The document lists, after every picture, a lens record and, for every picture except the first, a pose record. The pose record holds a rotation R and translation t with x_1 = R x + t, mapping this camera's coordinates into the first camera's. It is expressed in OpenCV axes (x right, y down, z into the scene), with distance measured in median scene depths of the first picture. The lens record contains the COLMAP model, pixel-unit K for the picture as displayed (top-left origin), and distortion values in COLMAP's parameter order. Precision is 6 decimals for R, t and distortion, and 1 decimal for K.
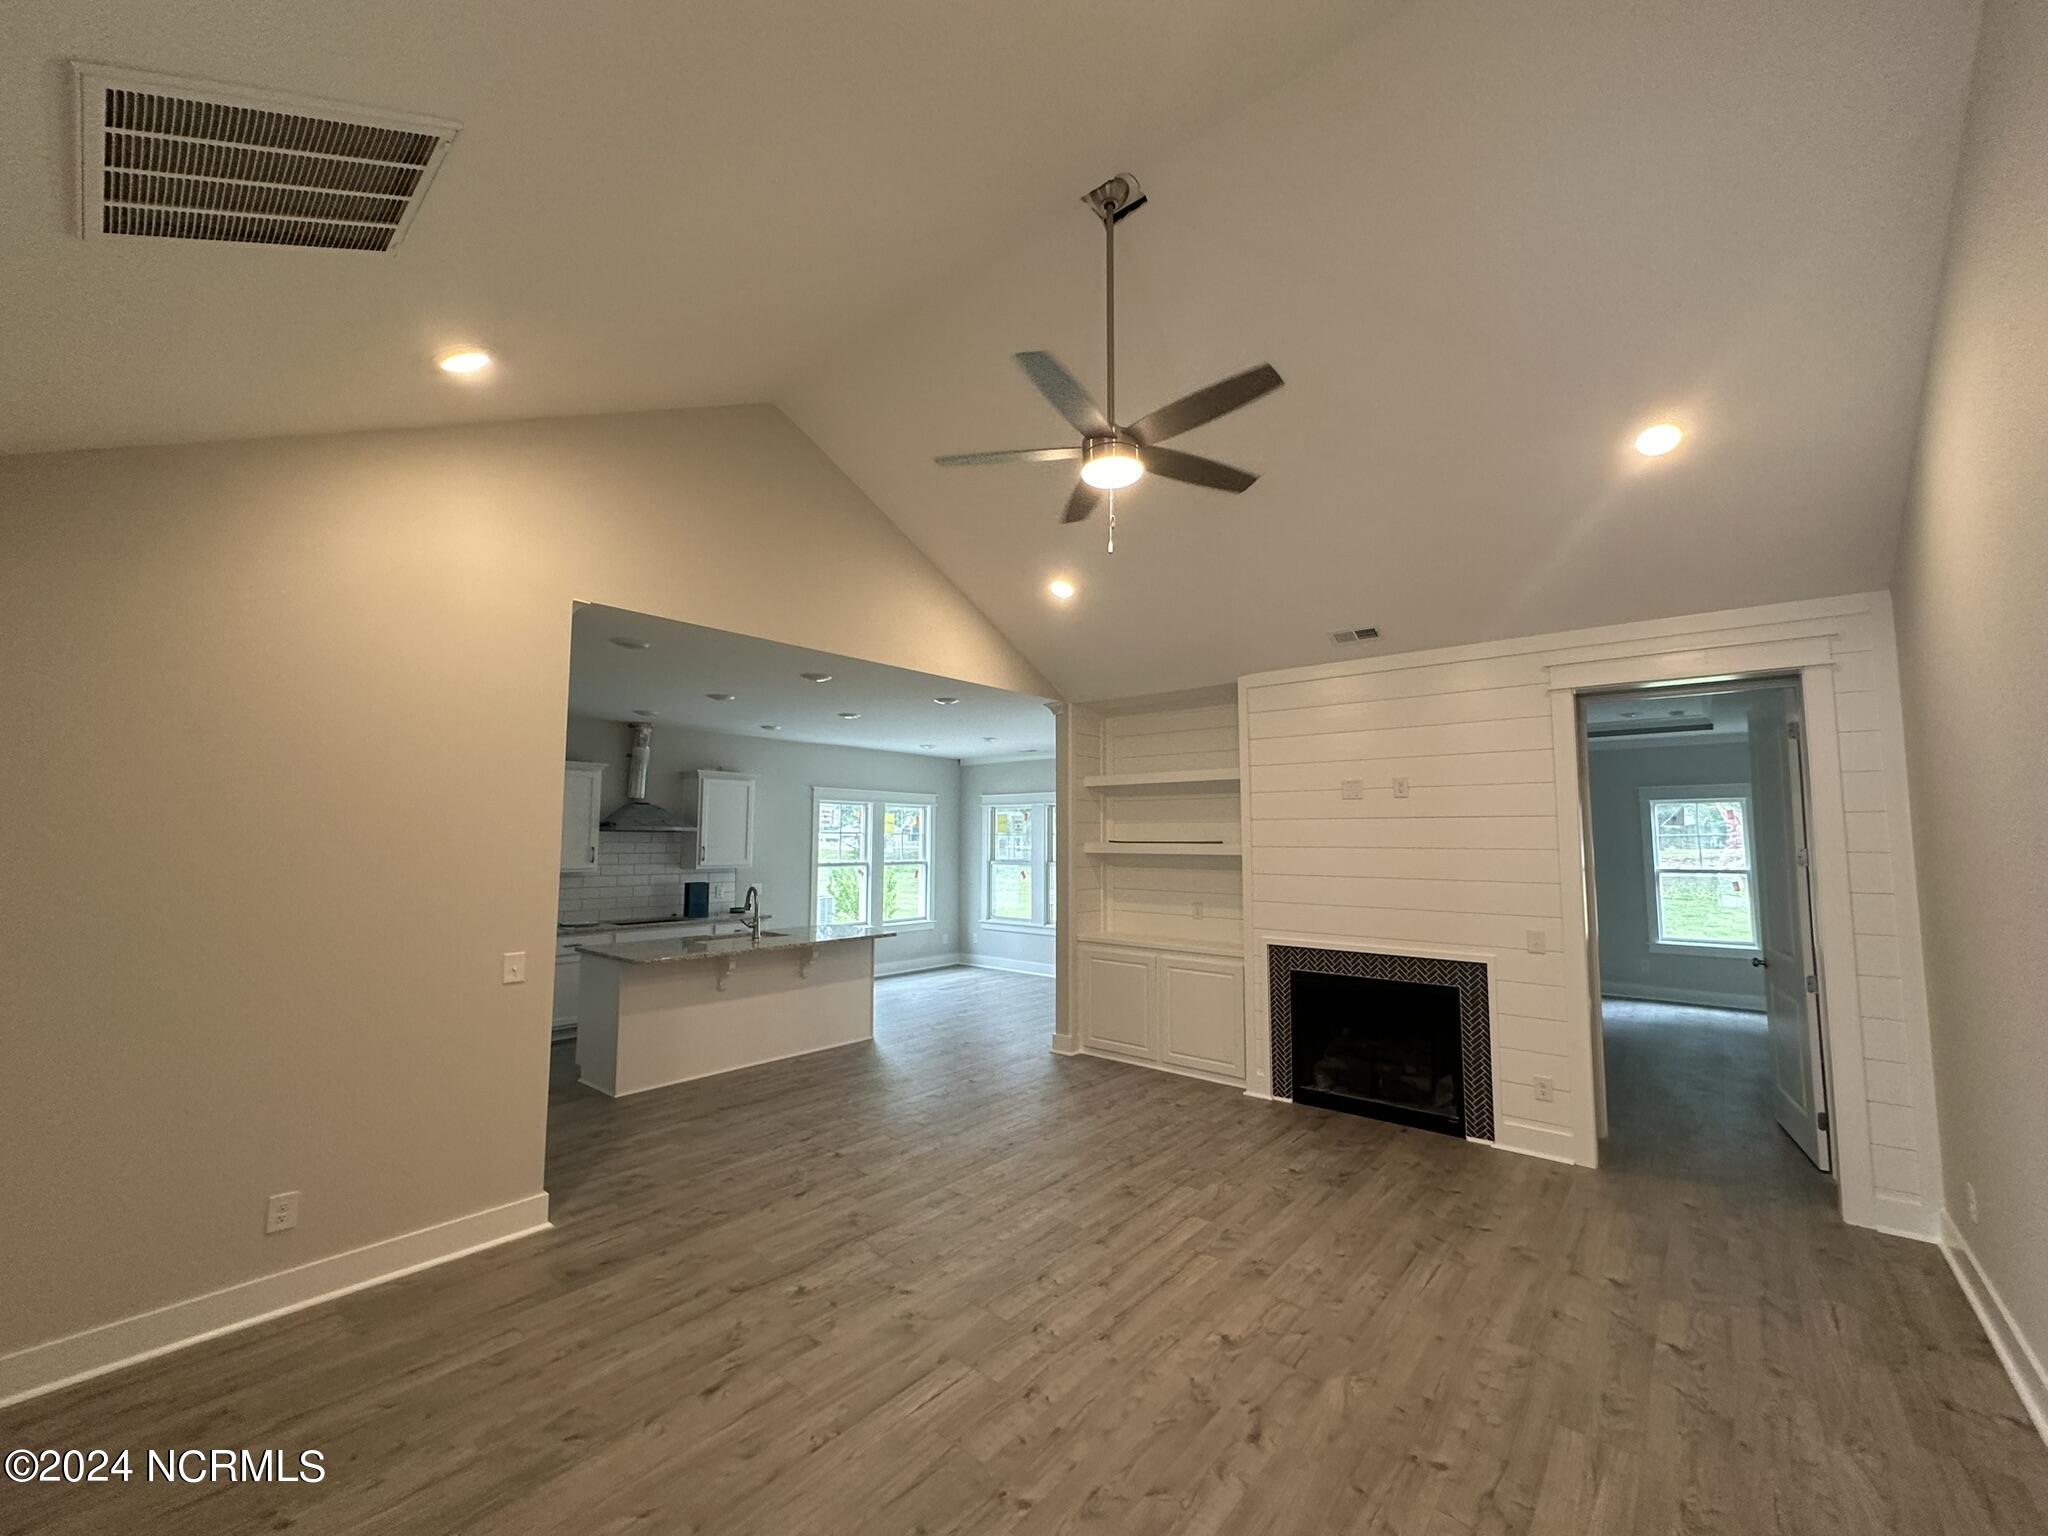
lens RADIAL K [[811.2, 0, 1024.0], [0, 811.2, 768.0], [0, 0, 1]] dist [0.000680, 0.000039]
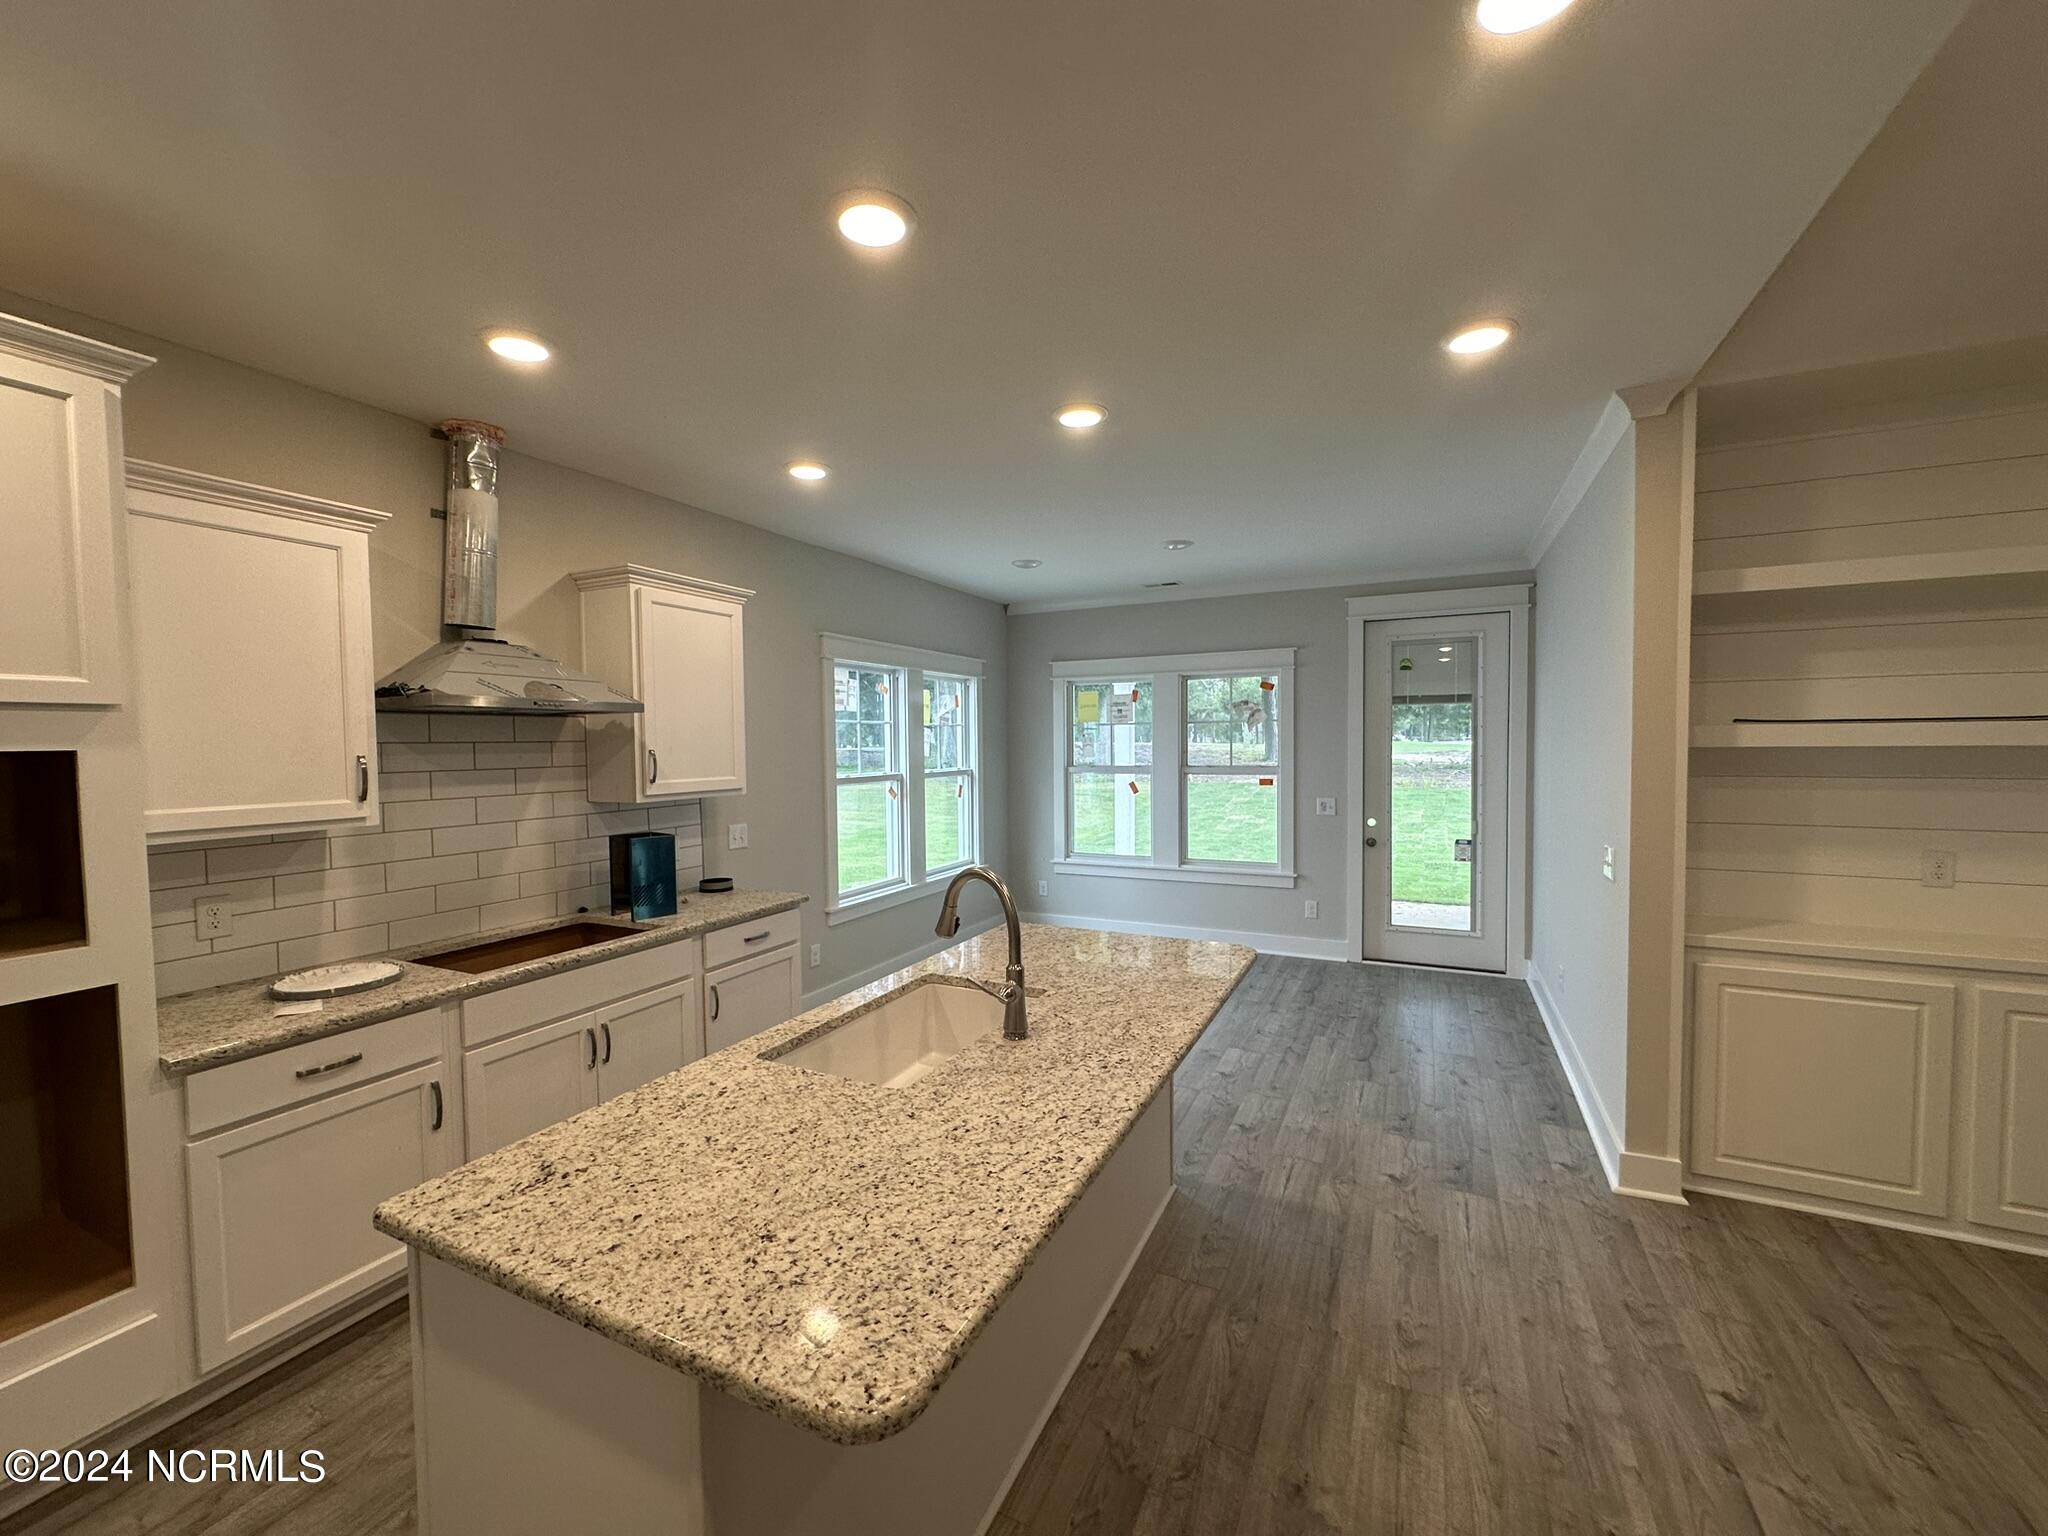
lens RADIAL K [[811.2, 0, 1024.0], [0, 811.2, 768.0], [0, 0, 1]] dist [0.000680, 0.000039]
pose [[0.968808, -0.019929, 0.247010, -0.250409], [-0.009840, 0.992882, 0.118698, 0.044468], [-0.247618, -0.117426, 0.961716, 0.438837]]
